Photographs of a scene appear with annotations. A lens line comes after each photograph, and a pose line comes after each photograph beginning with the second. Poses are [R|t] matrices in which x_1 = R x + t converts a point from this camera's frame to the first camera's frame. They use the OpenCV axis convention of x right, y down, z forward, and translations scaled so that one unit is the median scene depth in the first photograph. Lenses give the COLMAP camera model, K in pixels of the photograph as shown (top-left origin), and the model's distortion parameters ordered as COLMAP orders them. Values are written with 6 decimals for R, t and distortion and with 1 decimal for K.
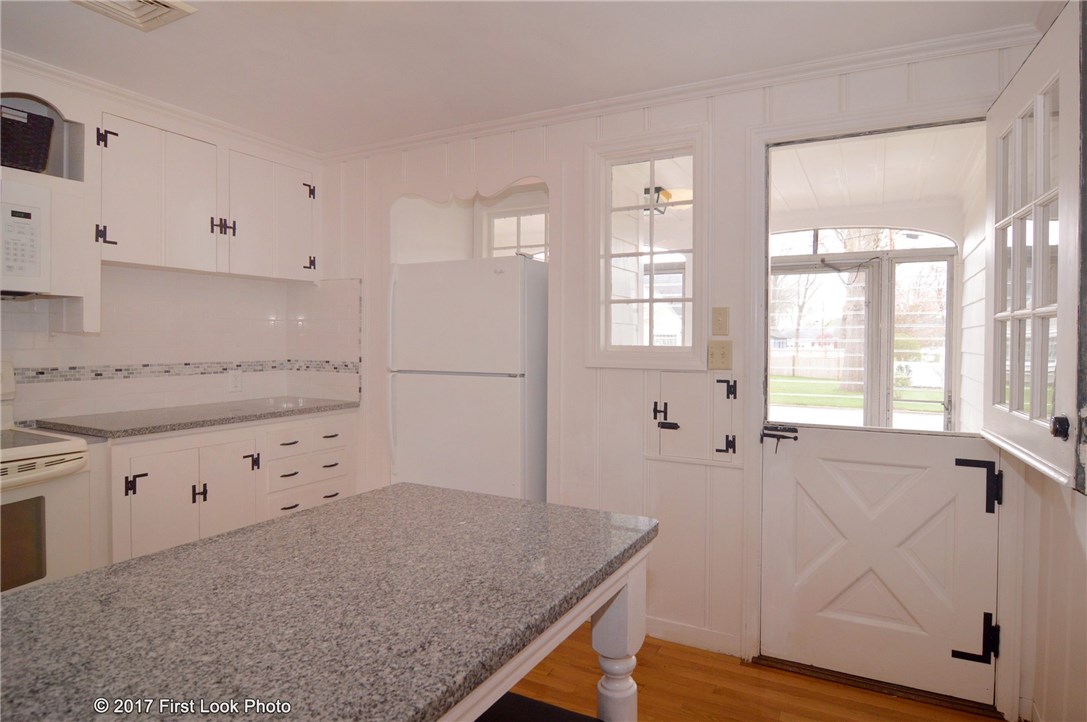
lens RADIAL K [[610.1, 0, 544.7], [0, 610.1, 353.6], [0, 0, 1]] dist [-0.016392, 0.000251]
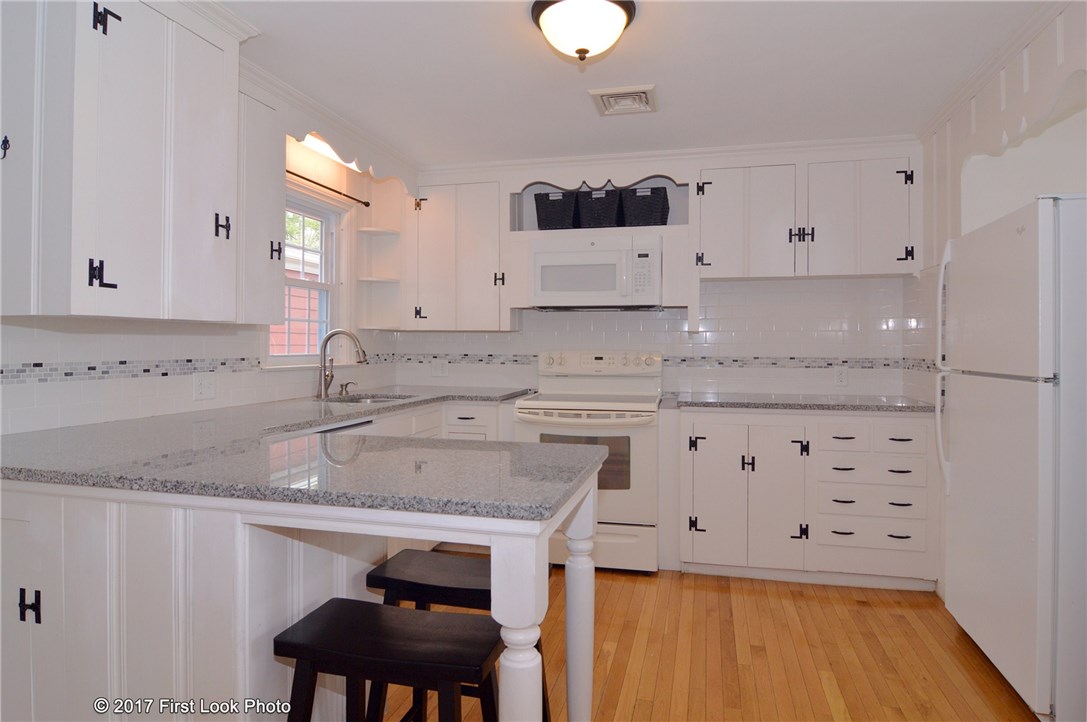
lens RADIAL K [[610.1, 0, 547.2], [0, 610.1, 355.7], [0, 0, 1]] dist [-0.016392, 0.000251]
pose [[0.261514, 0.014059, -0.965097, 0.446458], [-0.022684, 0.999707, 0.008416, 0.014824], [0.964933, 0.019691, 0.261756, 0.270843]]
